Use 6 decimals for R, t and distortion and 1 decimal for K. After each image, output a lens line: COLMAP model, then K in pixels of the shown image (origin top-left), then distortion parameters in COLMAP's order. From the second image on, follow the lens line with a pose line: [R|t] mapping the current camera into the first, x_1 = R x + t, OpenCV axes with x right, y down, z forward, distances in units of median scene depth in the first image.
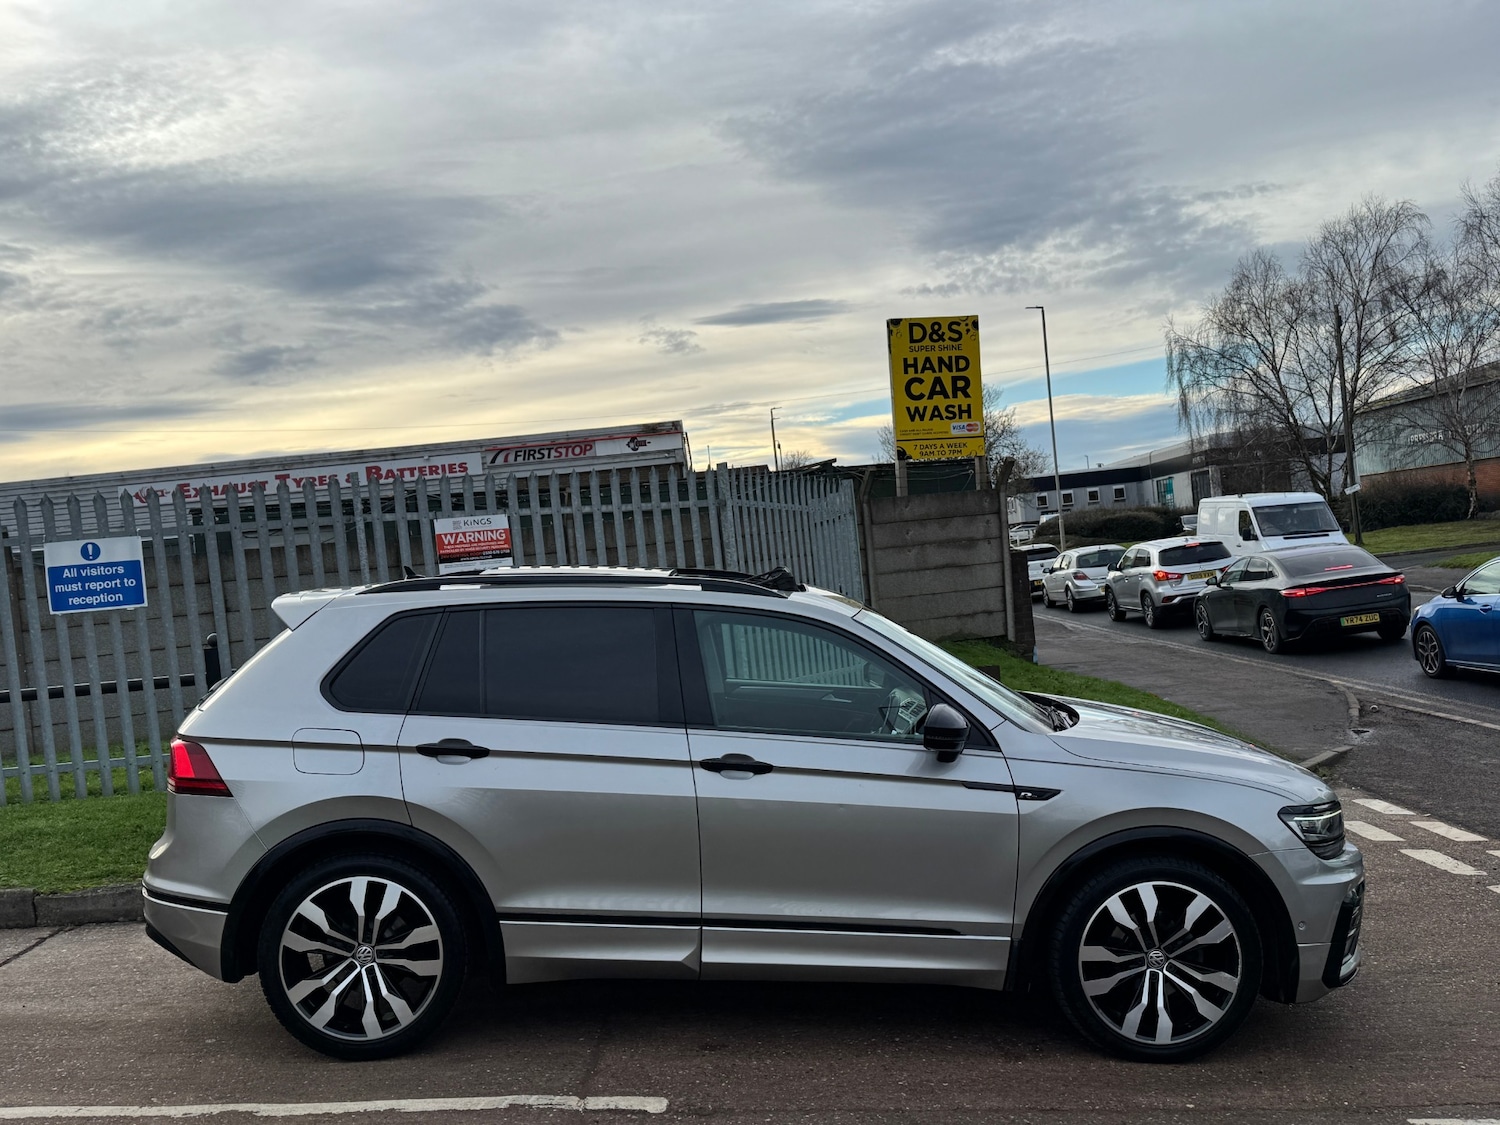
lens RADIAL K [[1452.4, 0, 755.2], [0, 1452.4, 560.7], [0, 0, 1]] dist [0.203440, -0.443397]
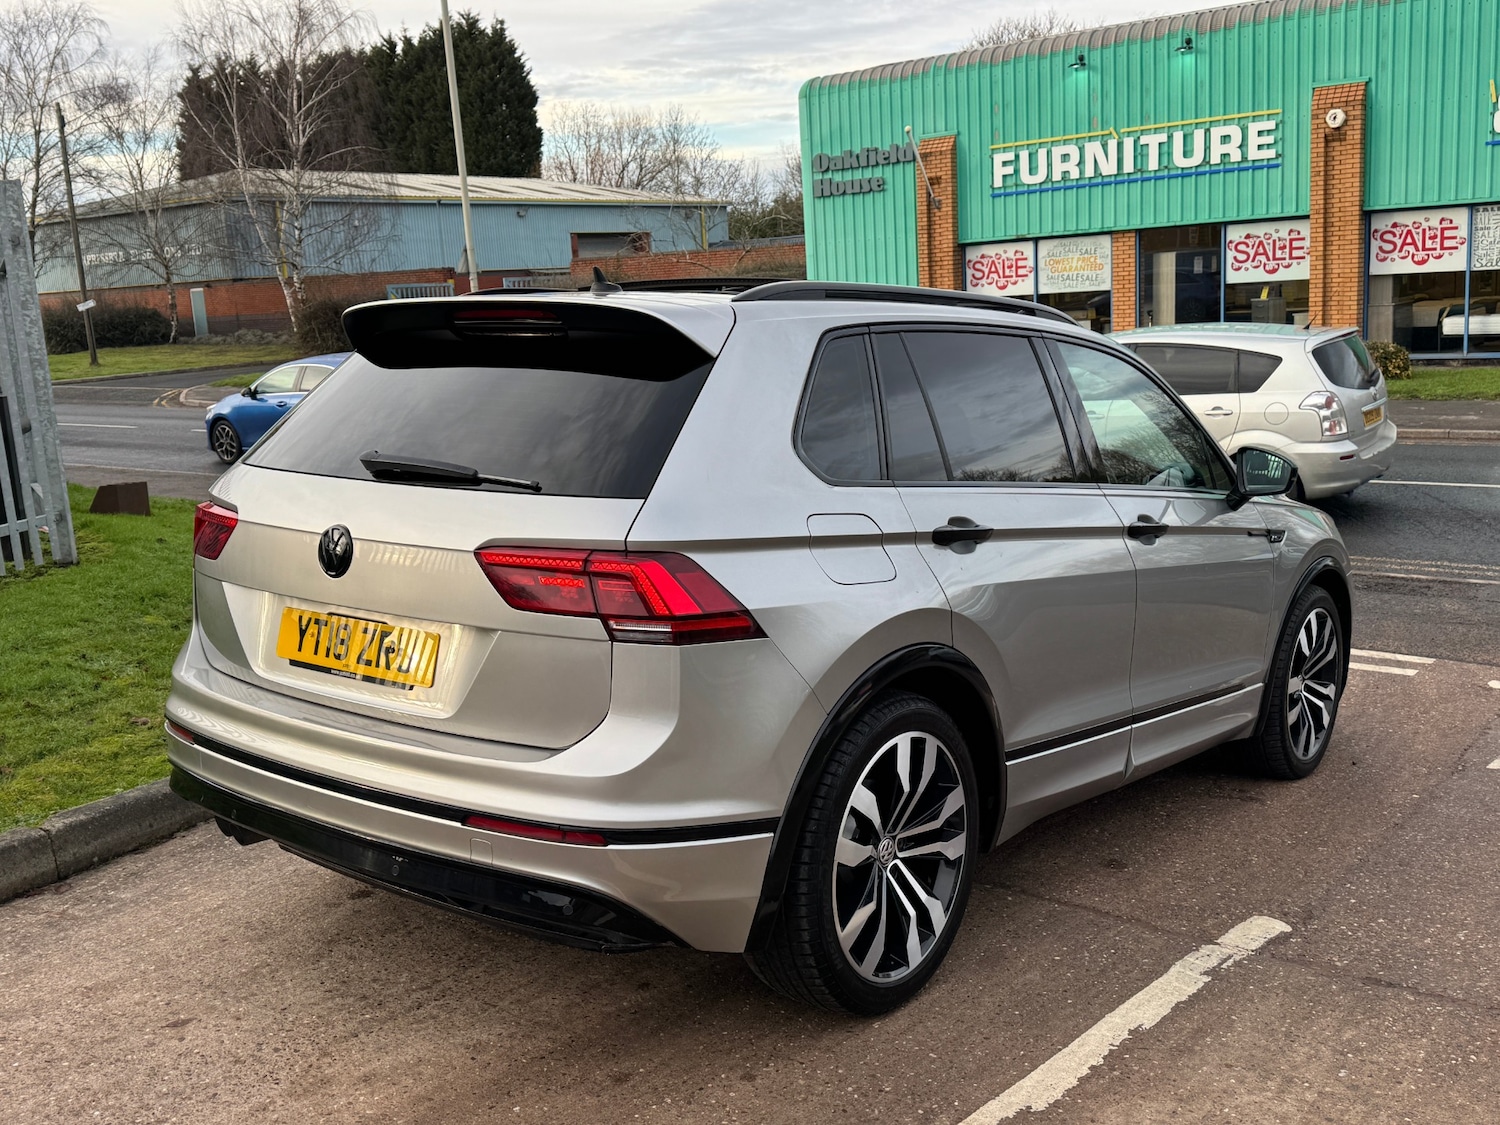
lens RADIAL K [[1455.8, 0, 760.7], [0, 1455.8, 564.4], [0, 0, 1]] dist [0.167887, -0.325200]
pose [[0.622432, -0.083553, 0.778202, -0.792261], [-0.006771, 0.993674, 0.112103, 0.067083], [-0.782645, -0.075045, 0.617928, 0.649136]]
